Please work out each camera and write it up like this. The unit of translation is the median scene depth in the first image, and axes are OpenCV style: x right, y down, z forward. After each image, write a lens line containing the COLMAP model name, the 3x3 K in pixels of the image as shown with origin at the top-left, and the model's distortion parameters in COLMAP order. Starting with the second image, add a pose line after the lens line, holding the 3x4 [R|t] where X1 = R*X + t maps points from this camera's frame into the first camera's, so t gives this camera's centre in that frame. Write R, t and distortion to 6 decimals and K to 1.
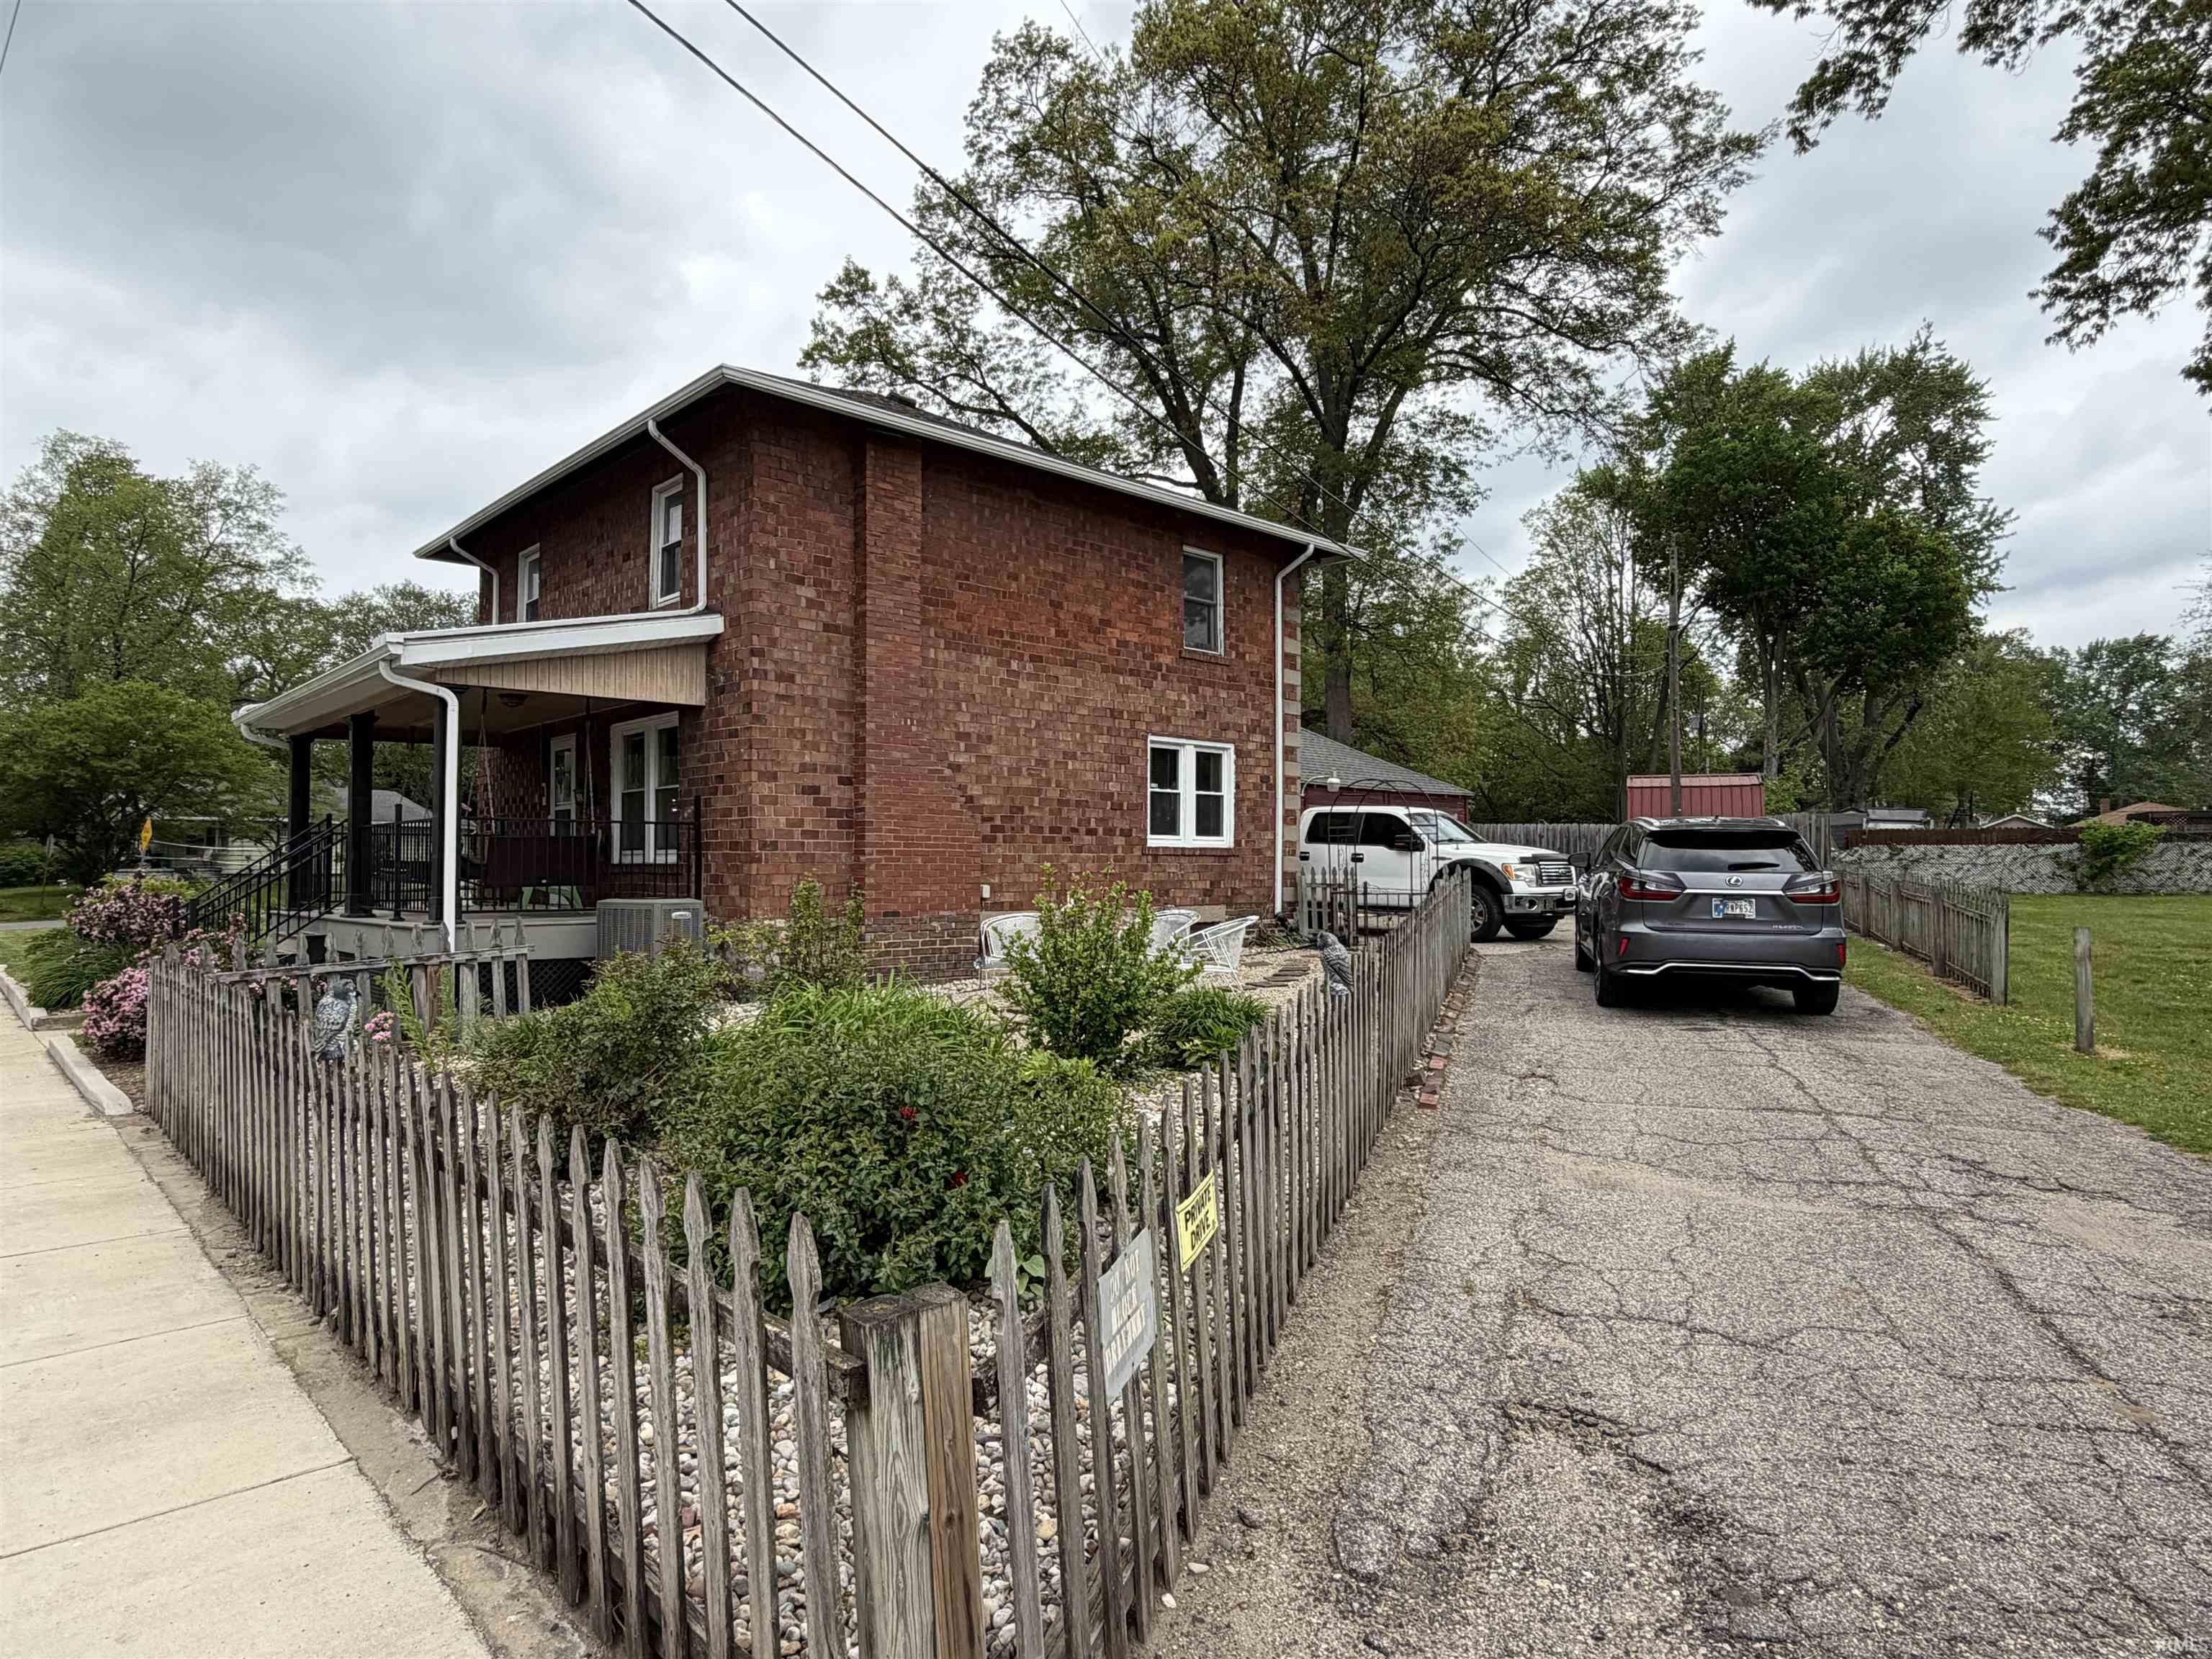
lens RADIAL K [[1271.4, 0, 1107.5], [0, 1271.4, 827.6], [0, 0, 1]] dist [-0.003953, -0.000215]
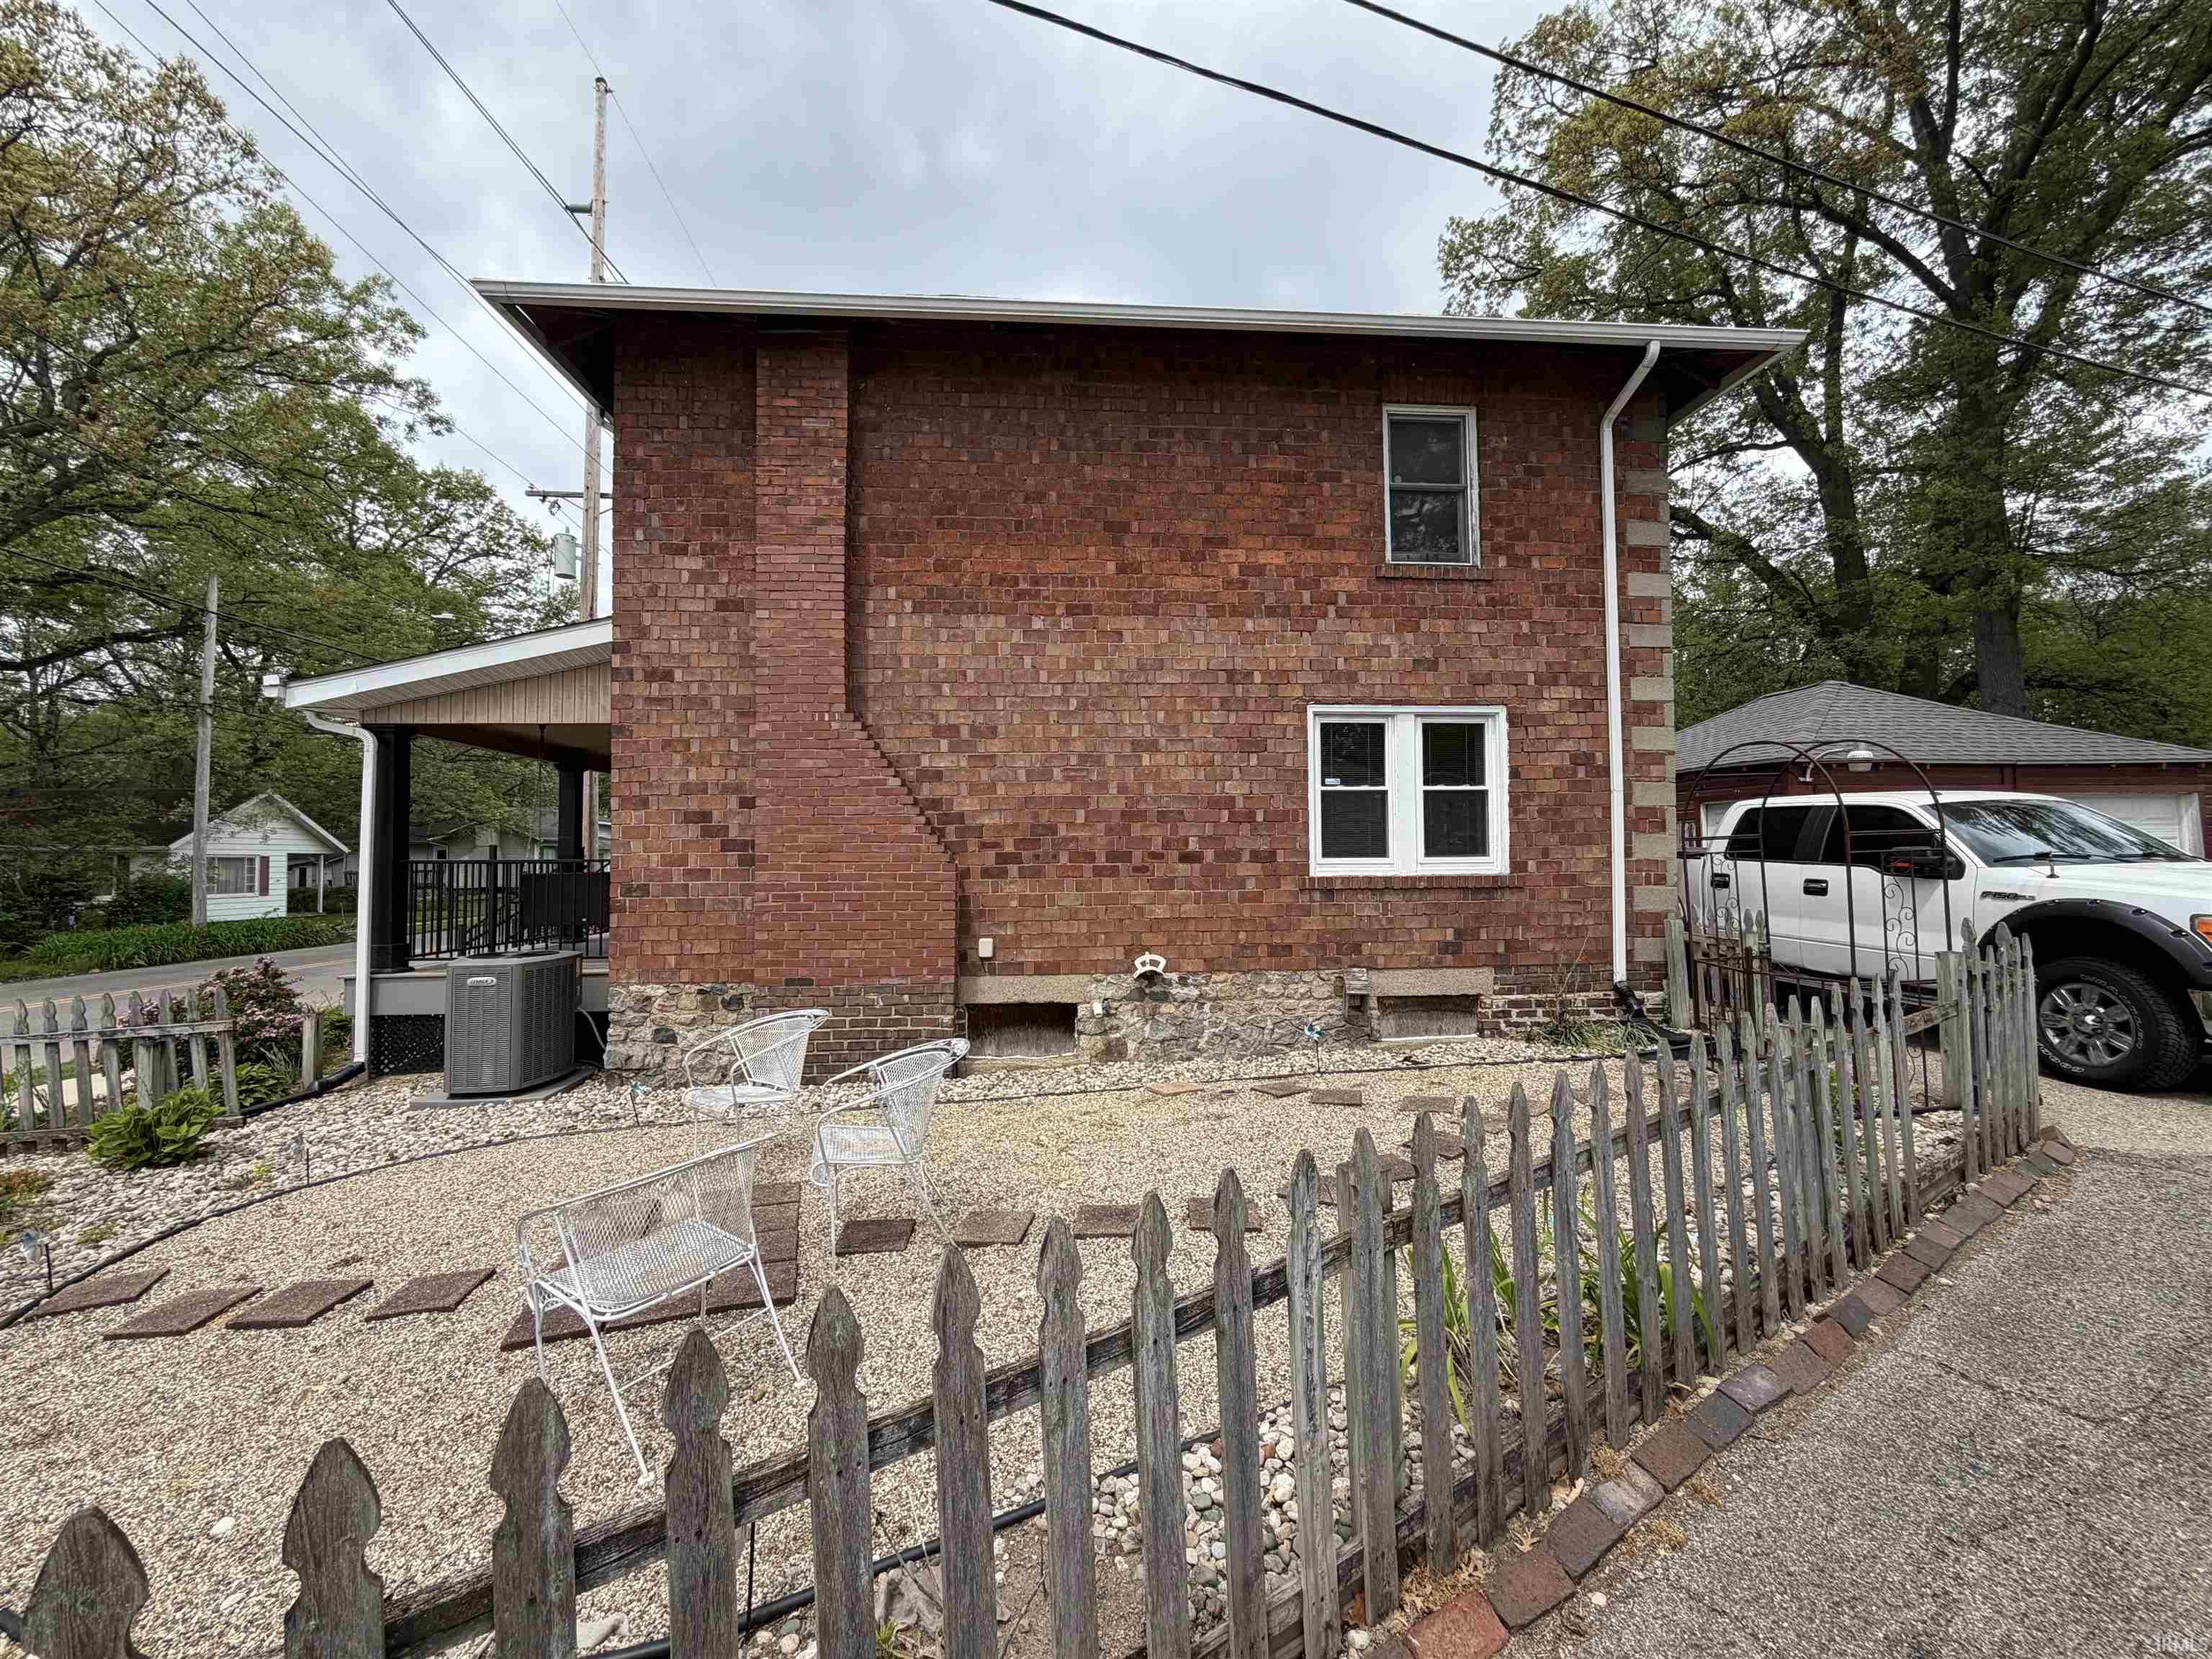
lens RADIAL K [[883.1, 0, 1099.4], [0, 883.1, 824.8], [0, 0, 1]] dist [-0.001255, 0.000032]
pose [[0.772582, -0.029064, -0.634249, 0.222999], [0.027841, 0.999542, -0.011890, -0.008723], [0.634304, -0.008472, 0.773037, 0.558064]]
